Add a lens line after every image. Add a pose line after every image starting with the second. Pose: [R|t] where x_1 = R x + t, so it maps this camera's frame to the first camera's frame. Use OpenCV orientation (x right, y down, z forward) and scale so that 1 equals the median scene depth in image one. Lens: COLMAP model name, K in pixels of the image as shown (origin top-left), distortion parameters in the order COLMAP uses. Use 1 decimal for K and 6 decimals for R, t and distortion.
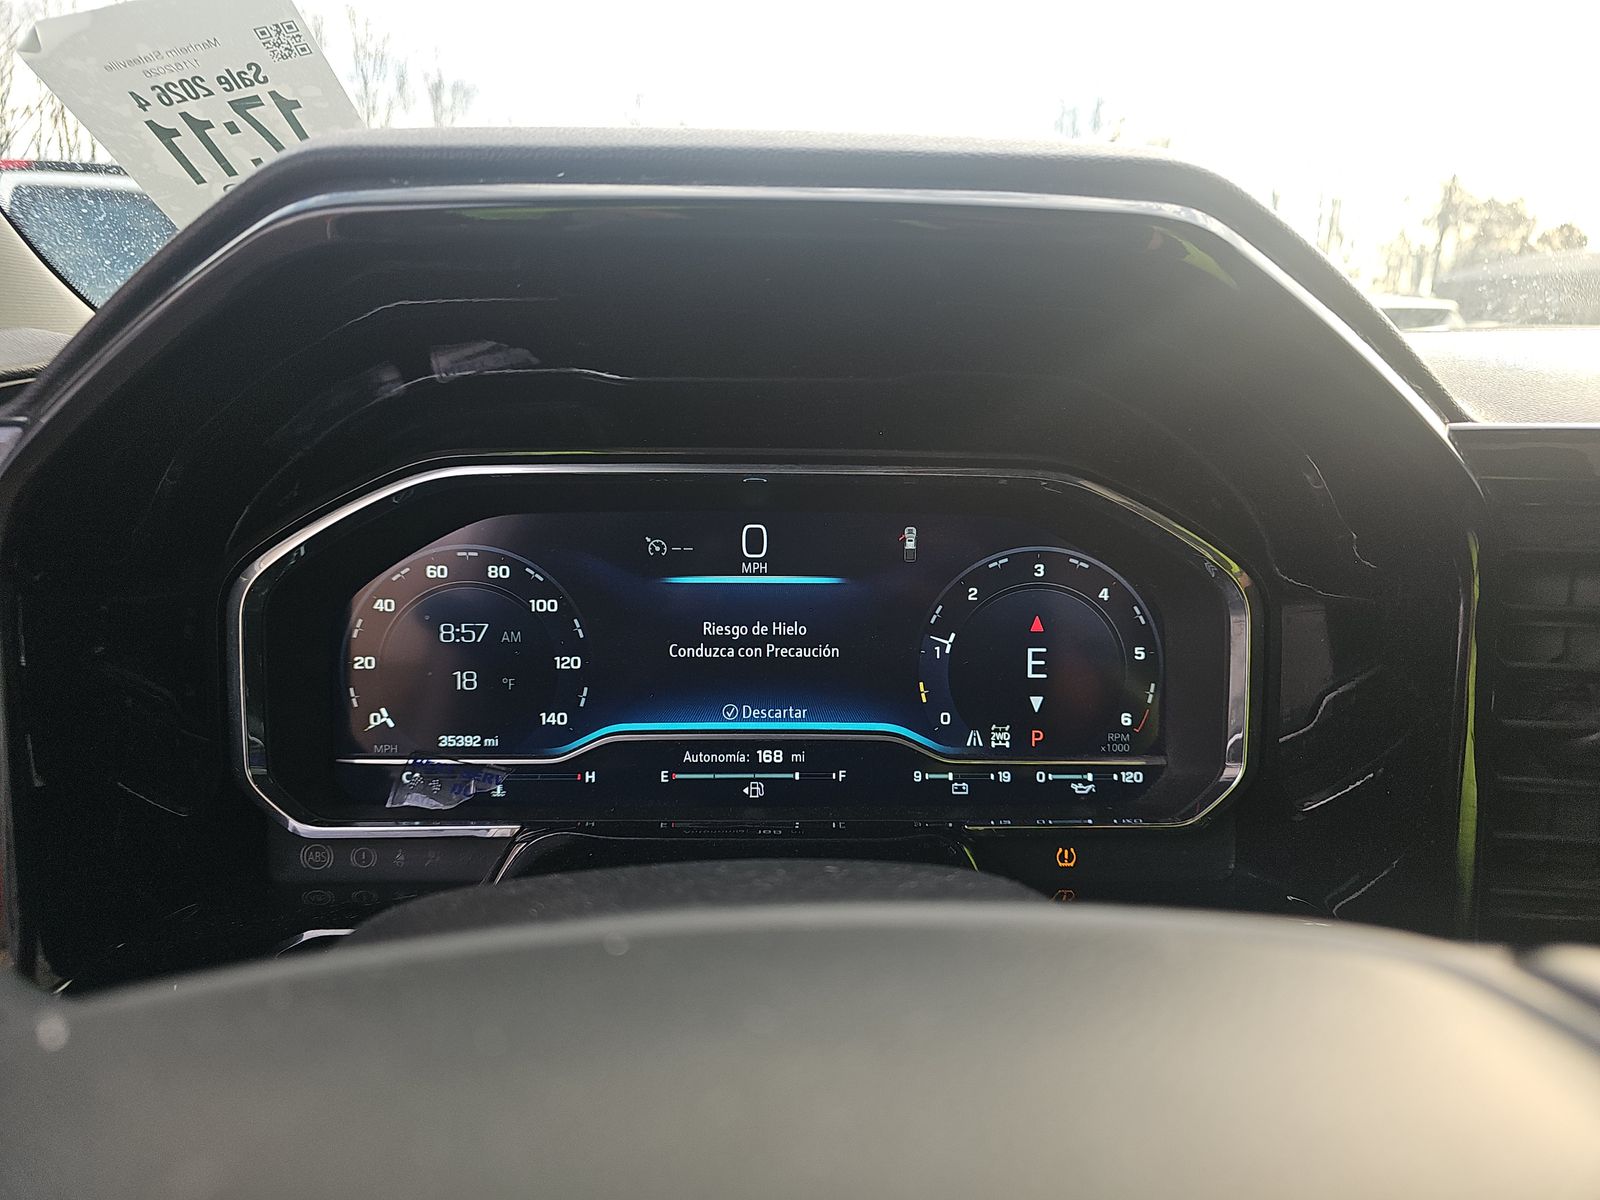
lens RADIAL K [[1066.0, 0, 803.4], [0, 1066.0, 586.0], [0, 0, 1]] dist [0.046068, -0.013906]
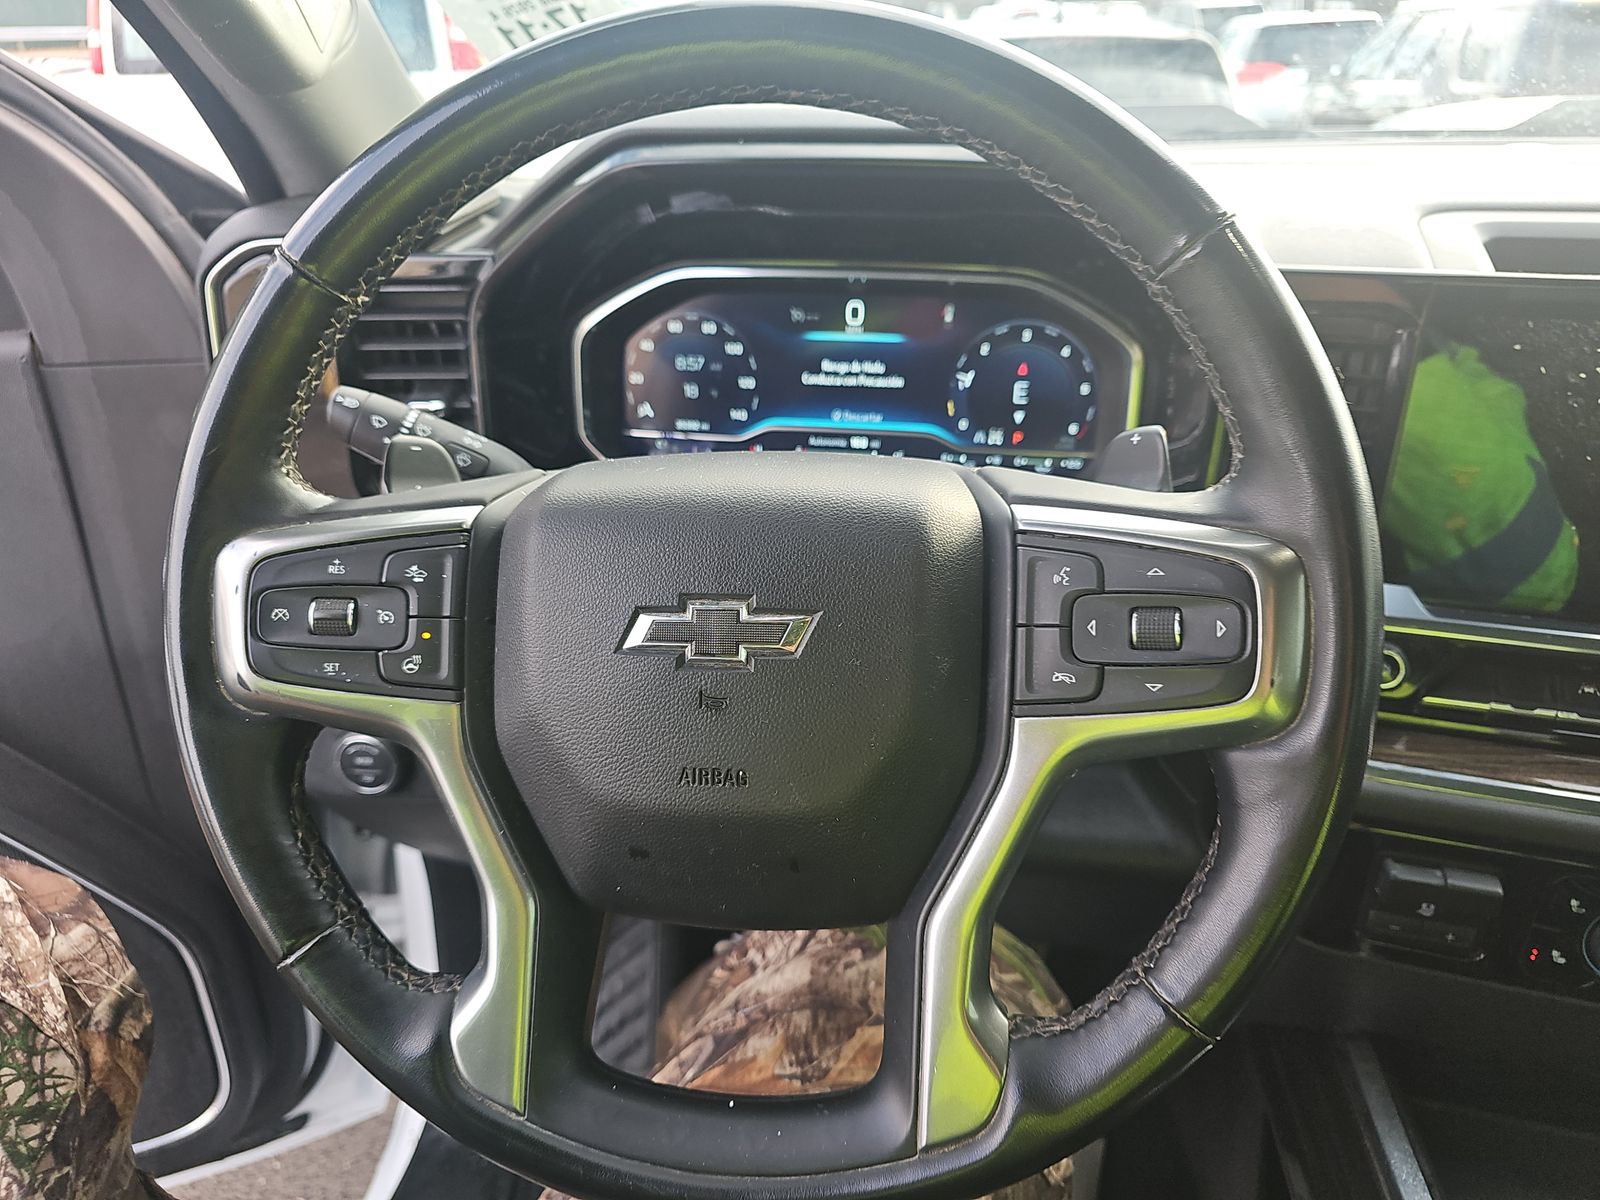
lens RADIAL K [[1066.0, 0, 806.4], [0, 1066.0, 602.1], [0, 0, 1]] dist [0.046068, -0.013906]
pose [[0.984339, 0.068233, -0.162548, 0.183870], [-0.030483, 0.974048, 0.224279, 0.025617], [0.173633, -0.215812, 0.960873, -0.738414]]
